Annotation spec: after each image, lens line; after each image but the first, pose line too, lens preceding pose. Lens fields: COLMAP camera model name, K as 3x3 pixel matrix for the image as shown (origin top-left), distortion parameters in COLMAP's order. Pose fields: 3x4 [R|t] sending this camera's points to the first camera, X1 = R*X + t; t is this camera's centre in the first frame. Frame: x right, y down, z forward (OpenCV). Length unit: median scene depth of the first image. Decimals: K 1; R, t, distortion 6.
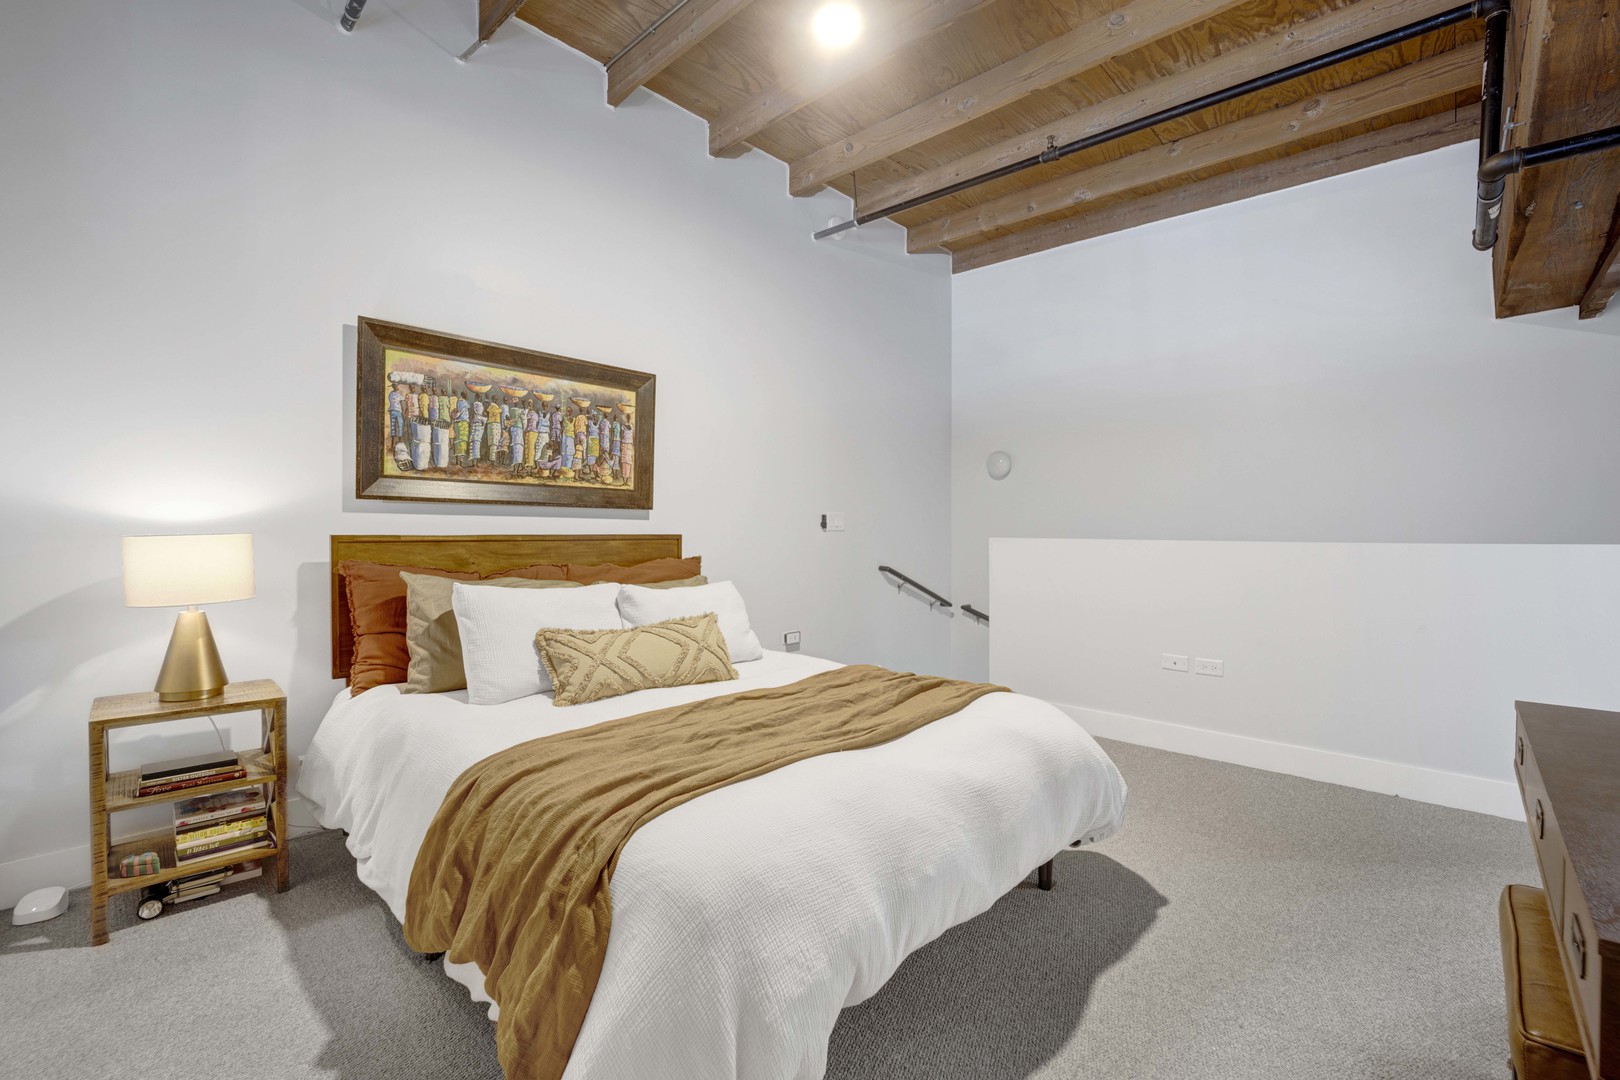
lens RADIAL K [[700.9, 0, 810.0], [0, 700.9, 540.0], [0, 0, 1]] dist [-0.038129, -0.000344]
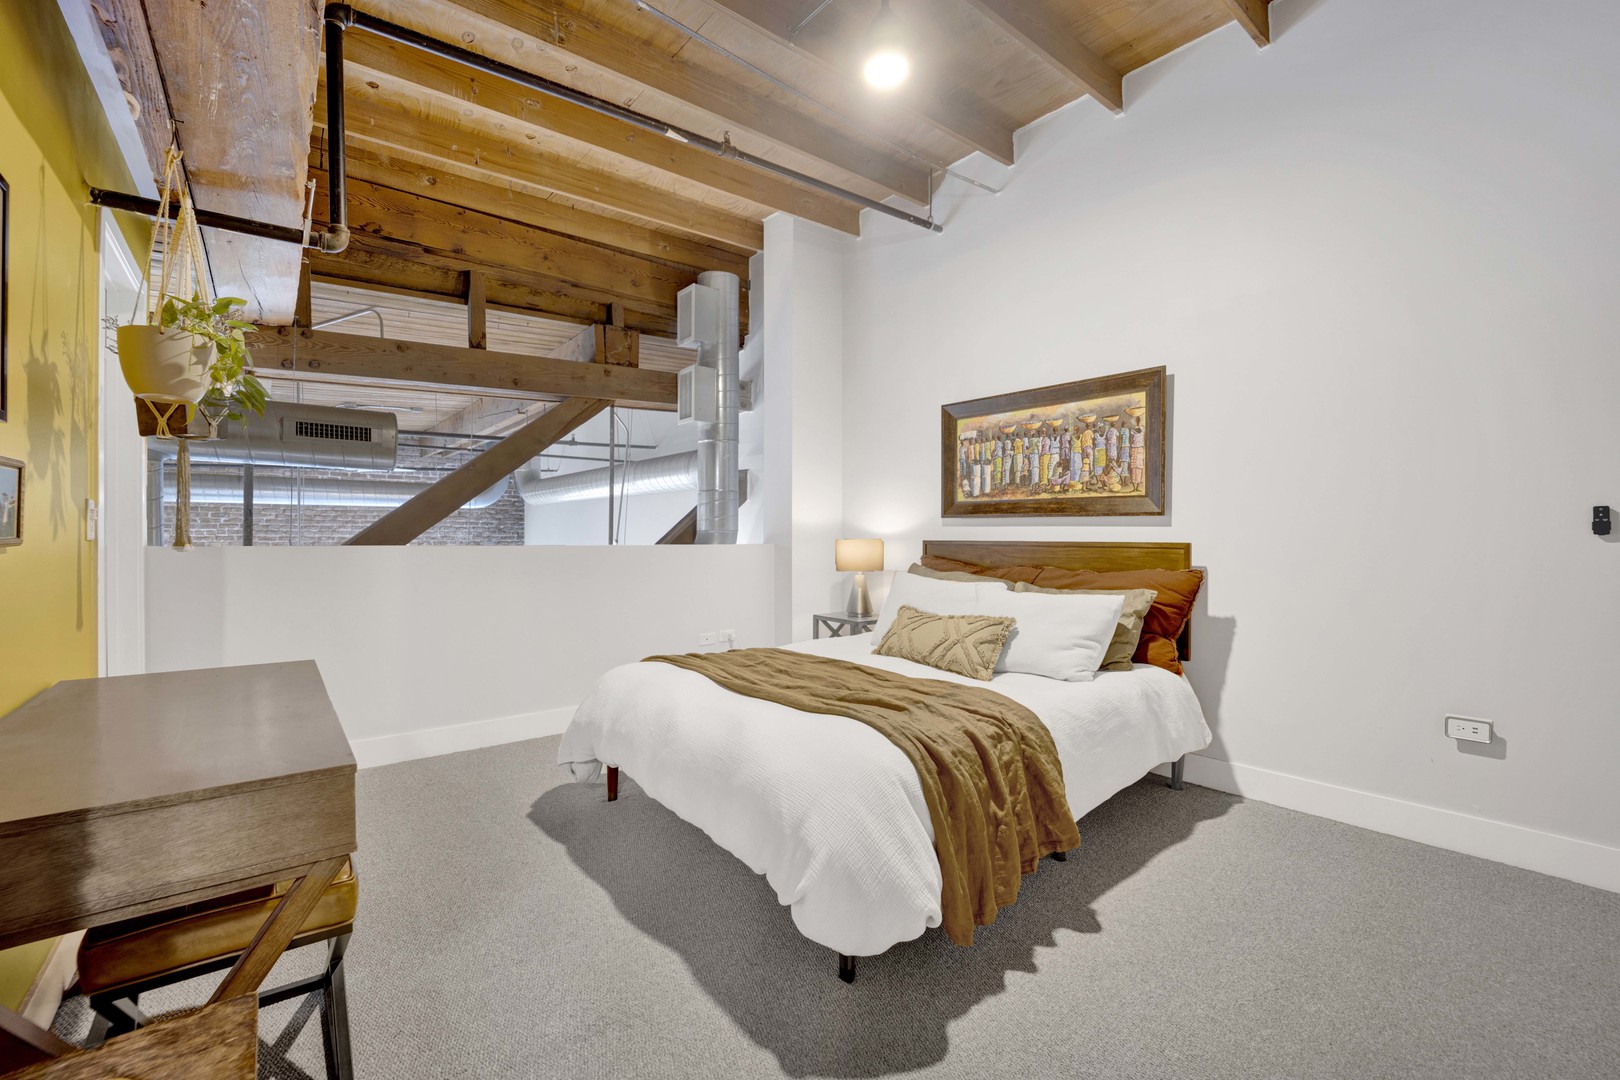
lens RADIAL K [[700.9, 0, 810.0], [0, 700.9, 540.0], [0, 0, 1]] dist [-0.038129, -0.000344]
pose [[-0.157047, 0.002013, -0.987589, 0.821421], [-0.015424, 0.999871, 0.004490, -0.008992], [0.987471, 0.015938, -0.156996, 0.772066]]
